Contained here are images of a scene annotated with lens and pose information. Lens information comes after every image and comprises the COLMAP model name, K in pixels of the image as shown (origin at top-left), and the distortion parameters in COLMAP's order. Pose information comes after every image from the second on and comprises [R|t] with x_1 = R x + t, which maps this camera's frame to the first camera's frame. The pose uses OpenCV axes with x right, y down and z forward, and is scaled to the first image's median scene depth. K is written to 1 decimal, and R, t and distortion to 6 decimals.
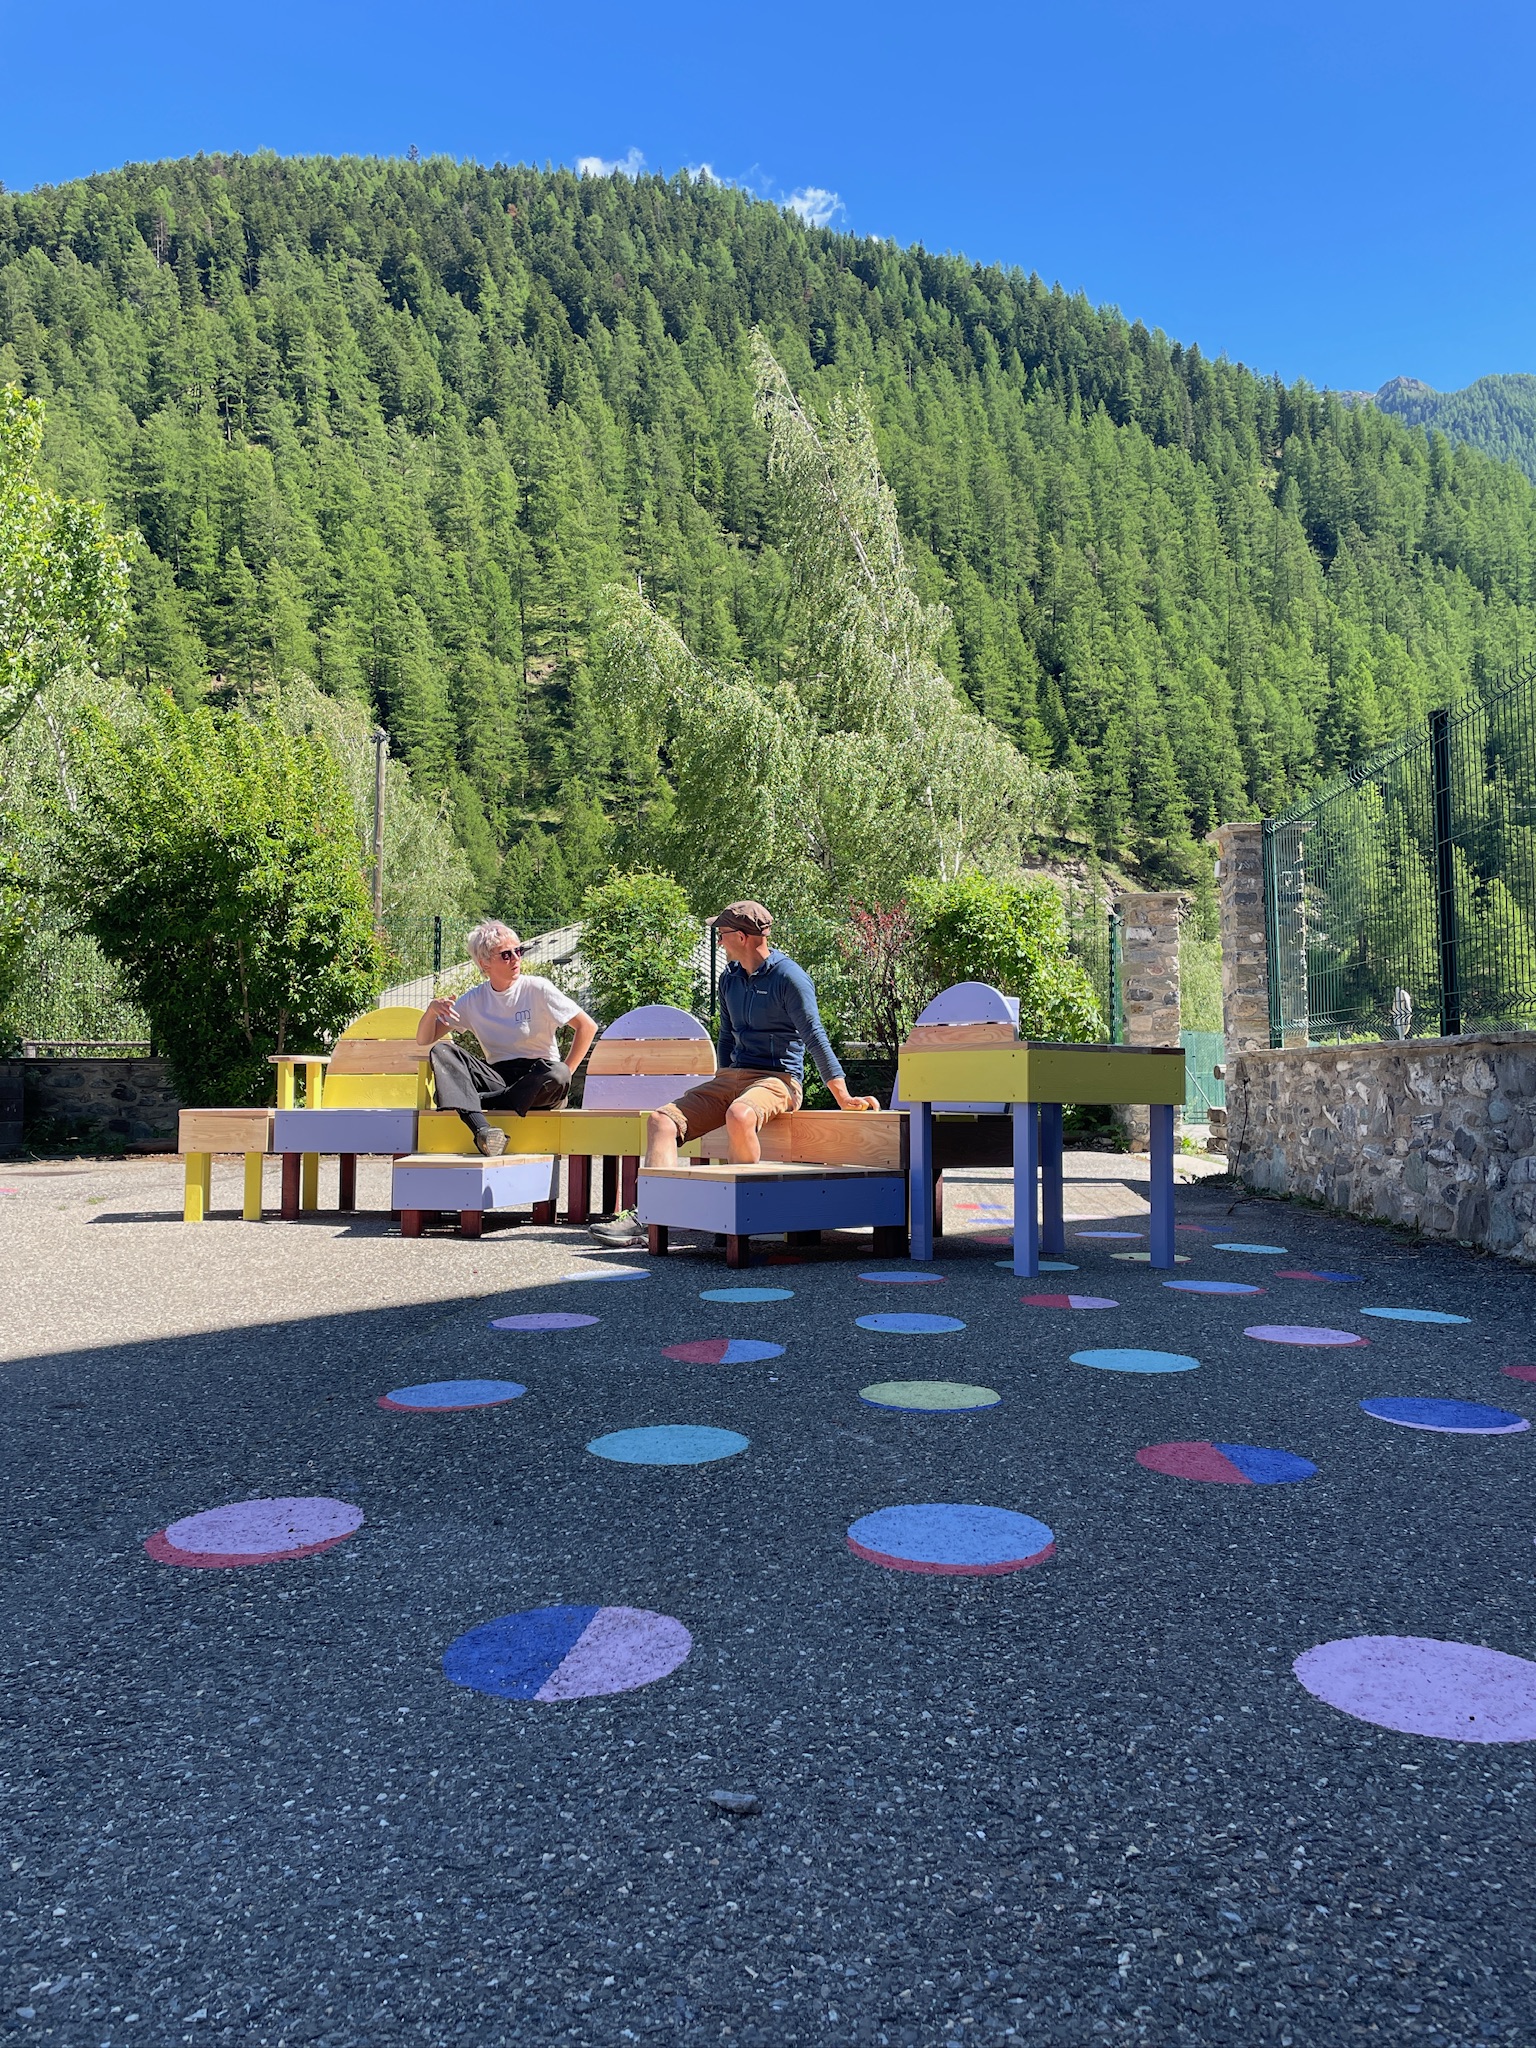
lens RADIAL K [[1541.0, 0, 757.7], [0, 1541.0, 997.8], [0, 0, 1]] dist [0.105900, -0.132232]
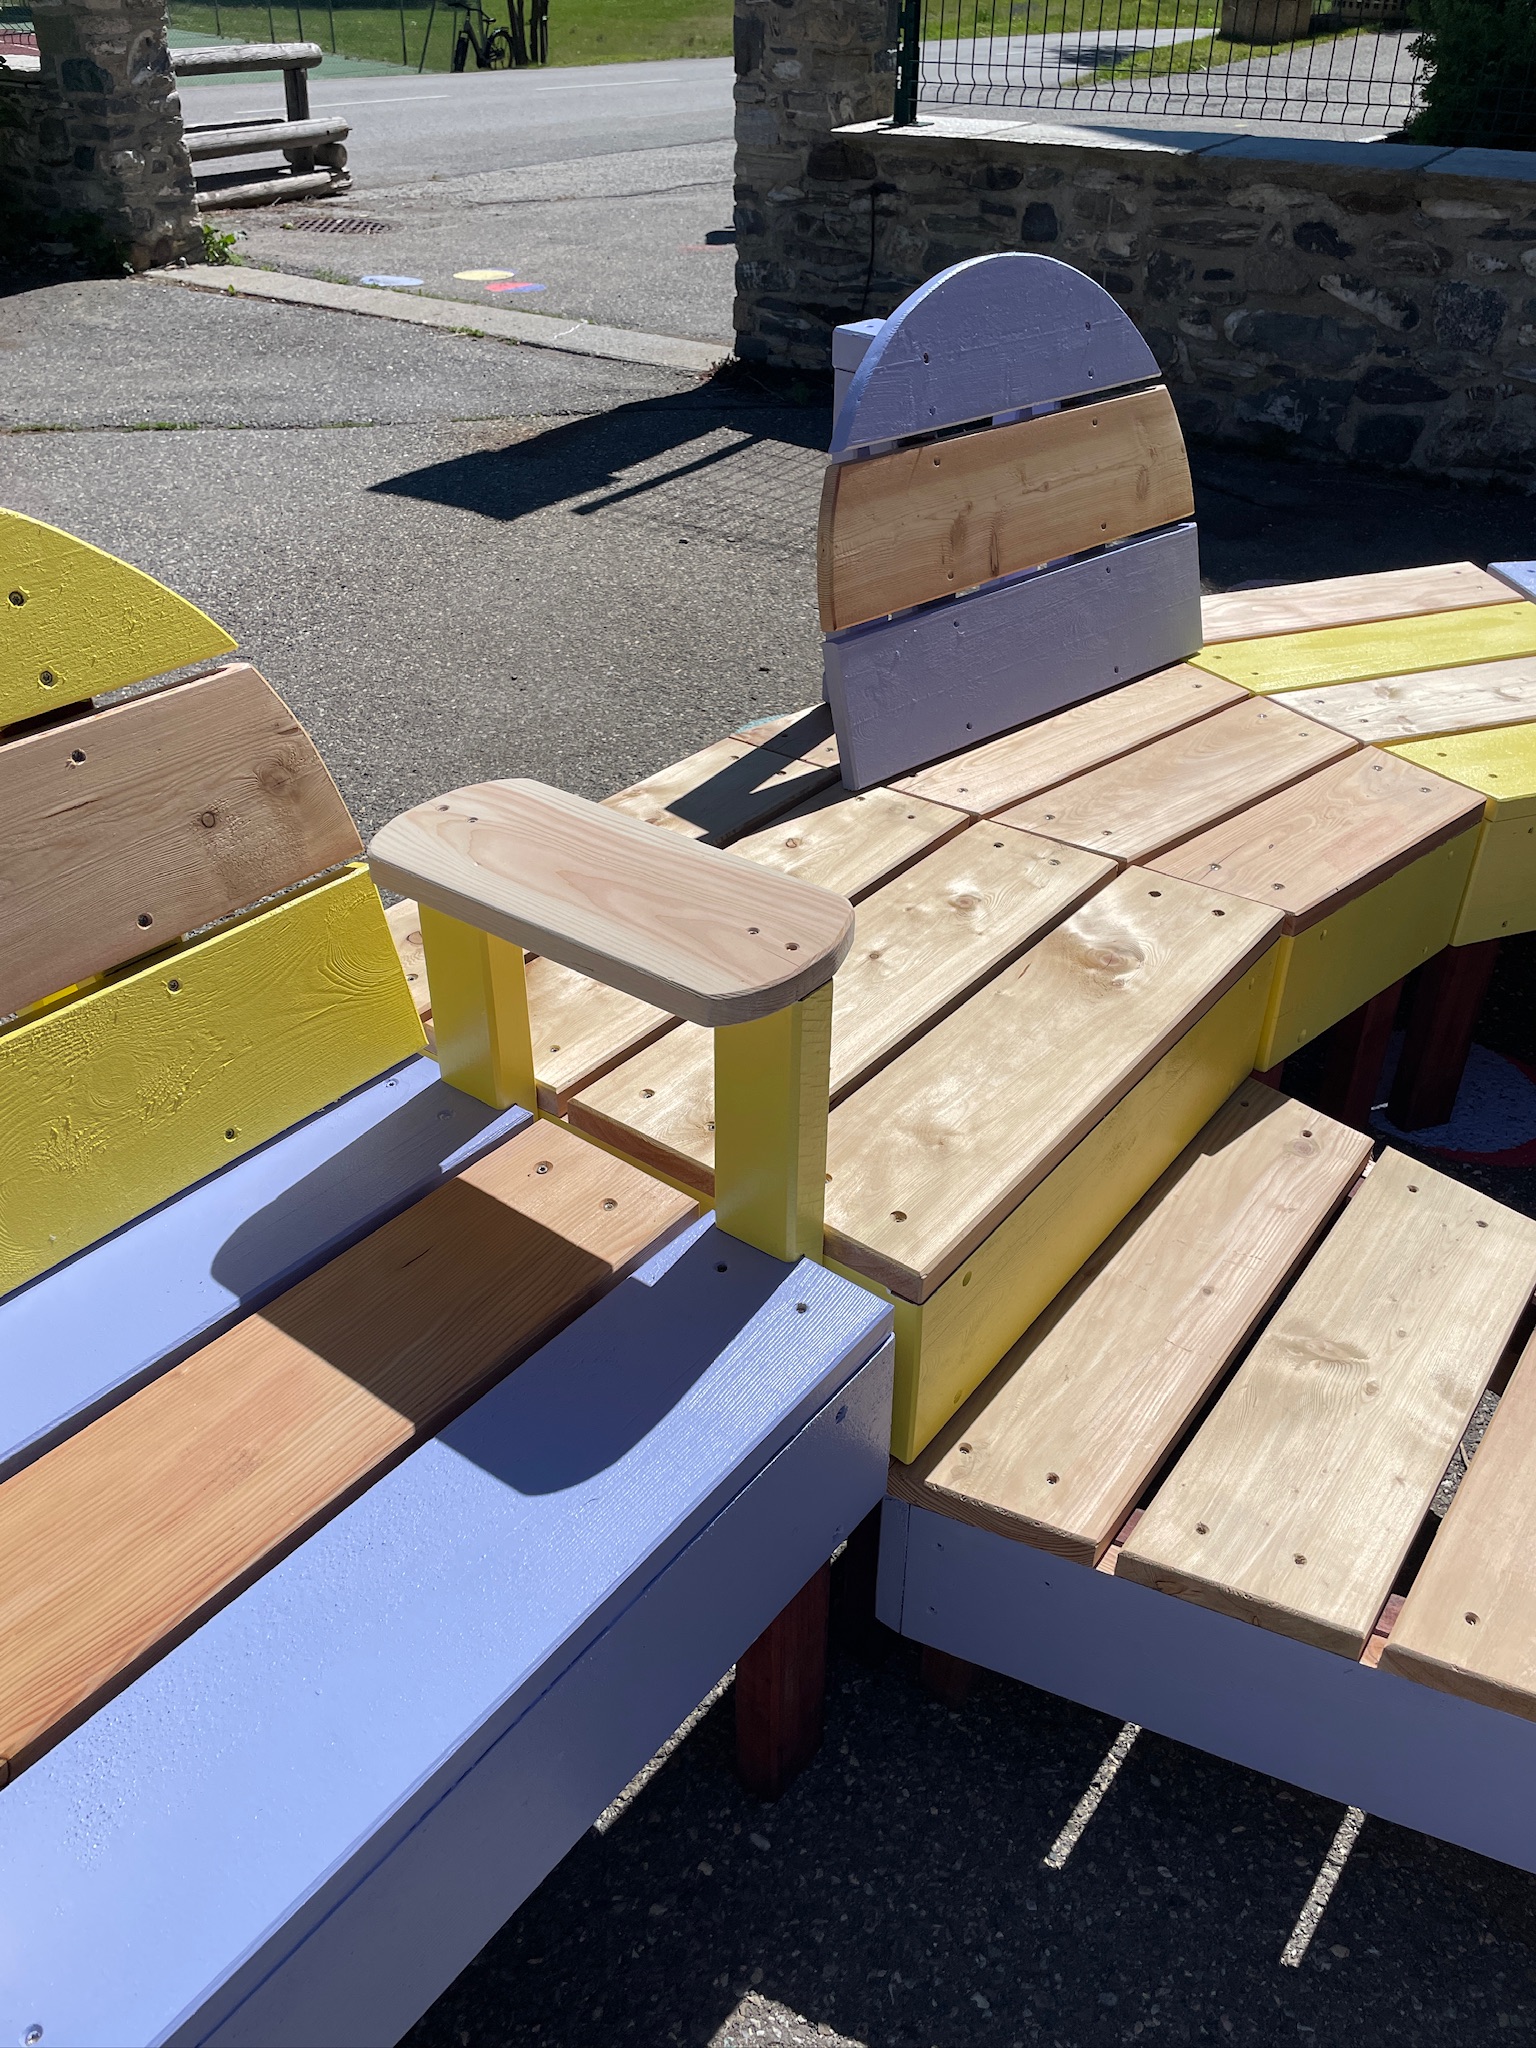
lens RADIAL K [[1541.0, 0, 757.7], [0, 1541.0, 997.8], [0, 0, 1]] dist [0.105900, -0.132232]
pose [[0.483189, -0.481956, 0.730922, -0.157401], [-0.056280, 0.816022, 0.575275, -0.019236], [-0.873705, -0.319103, 0.367168, 0.459275]]
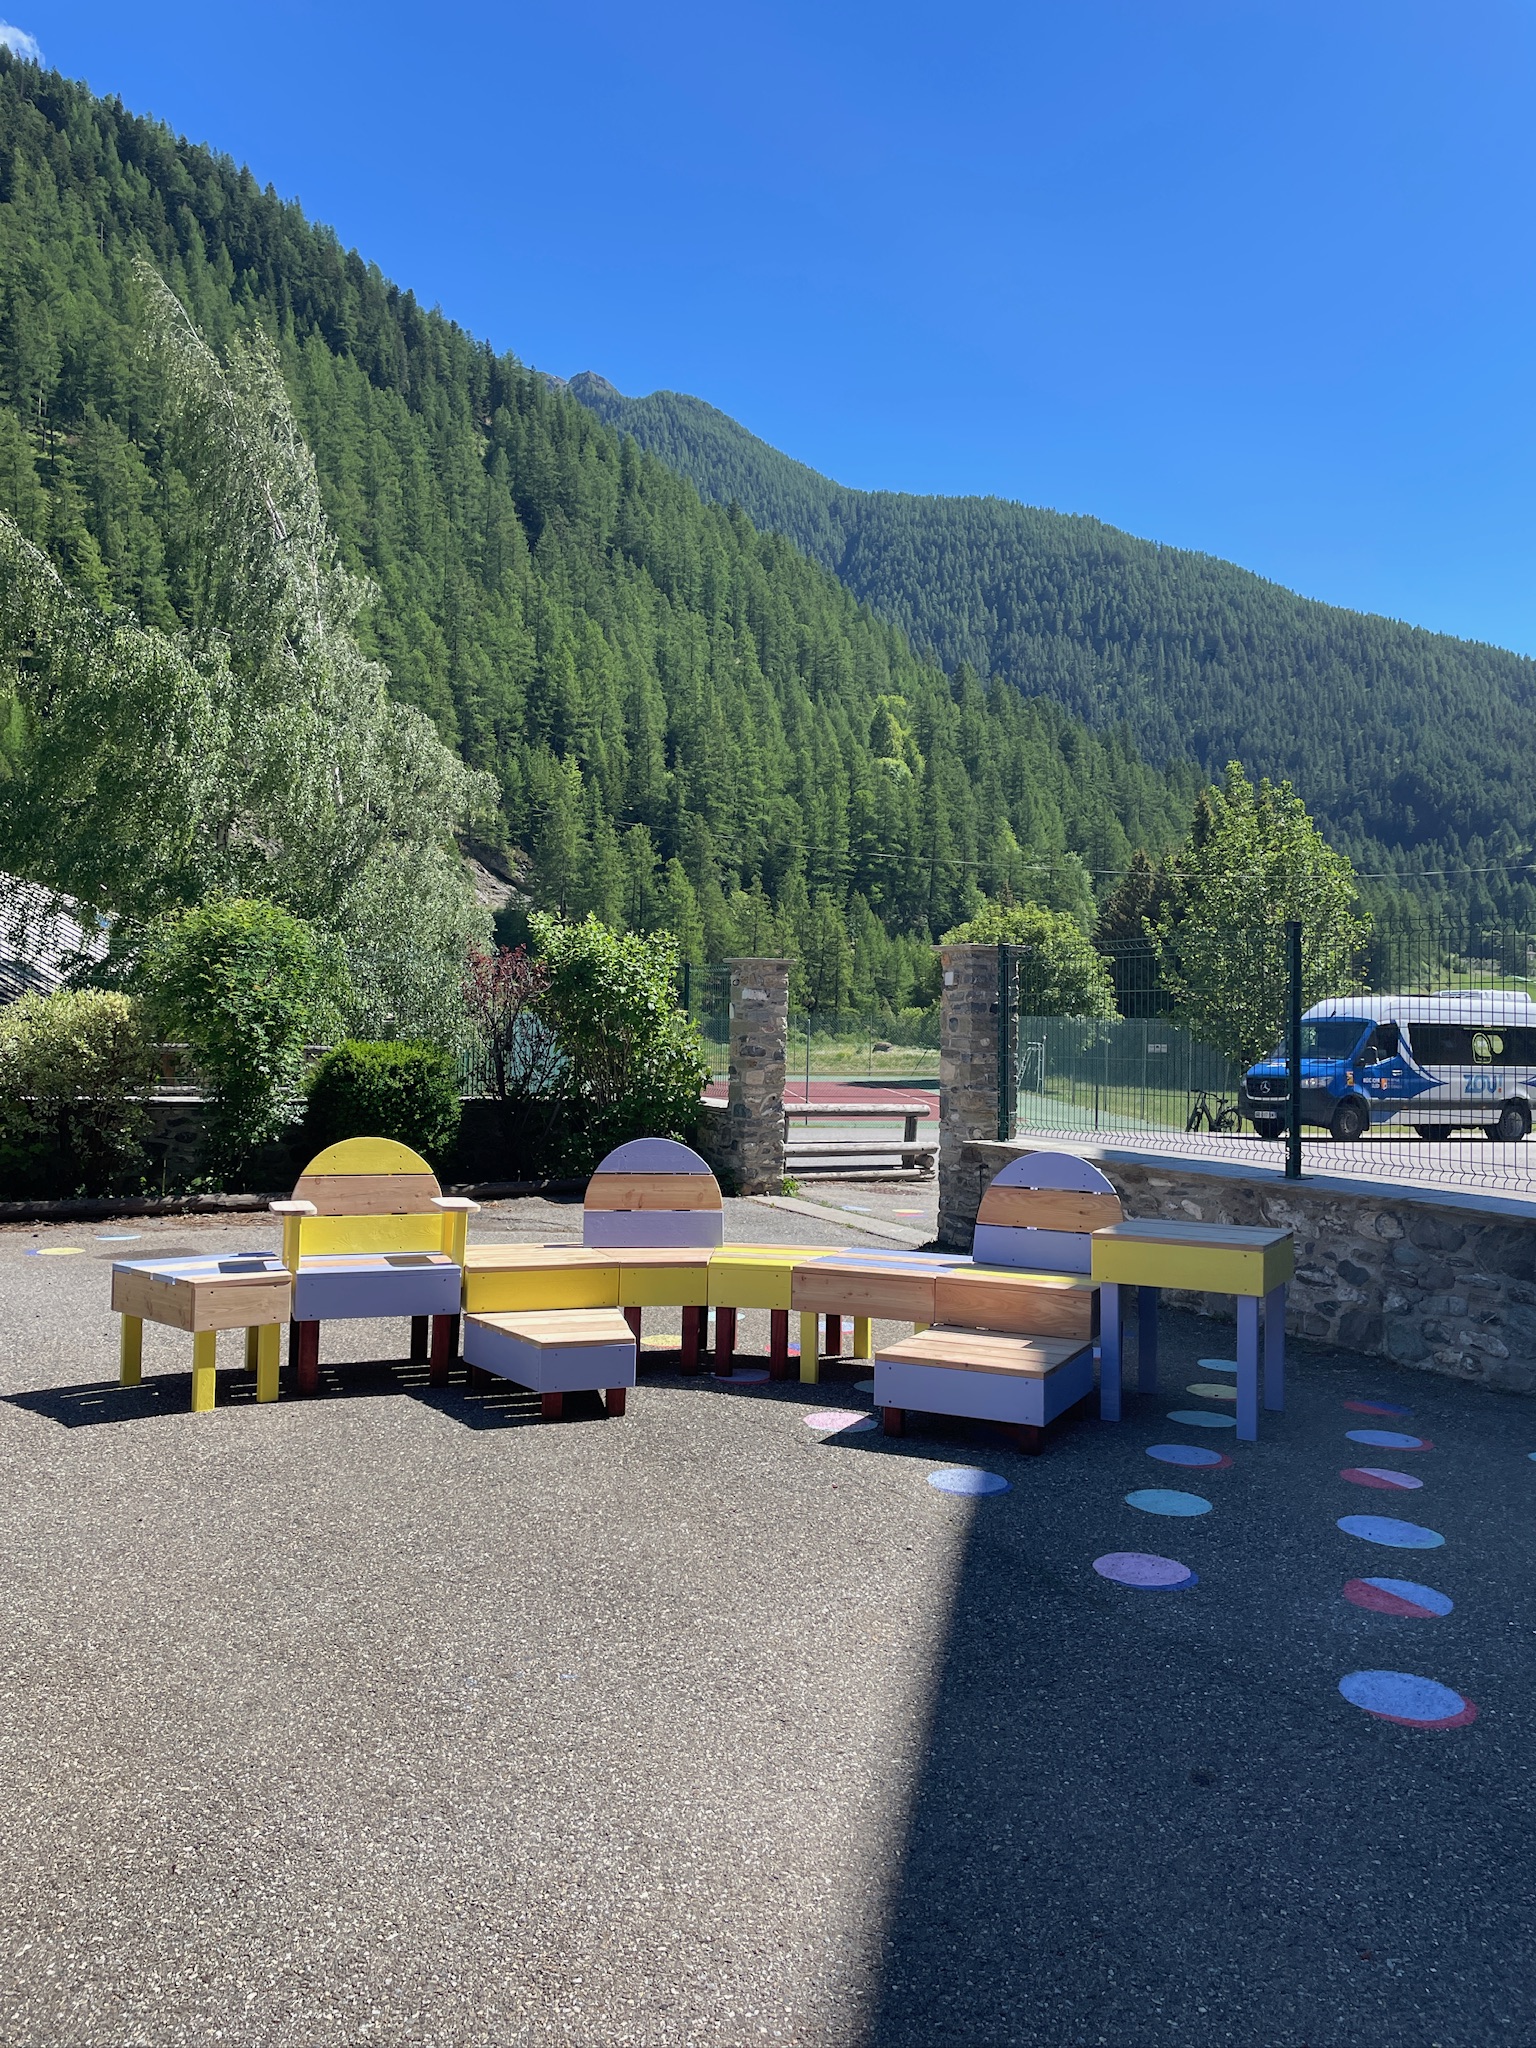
lens RADIAL K [[1537.9, 0, 775.0], [0, 1537.9, 1009.8], [0, 0, 1]] dist [0.089253, -0.110367]
pose [[0.863341, 0.028873, 0.503795, -0.252993], [-0.051277, 0.998214, 0.030662, -0.057026], [-0.502009, -0.052305, 0.863279, 0.051868]]
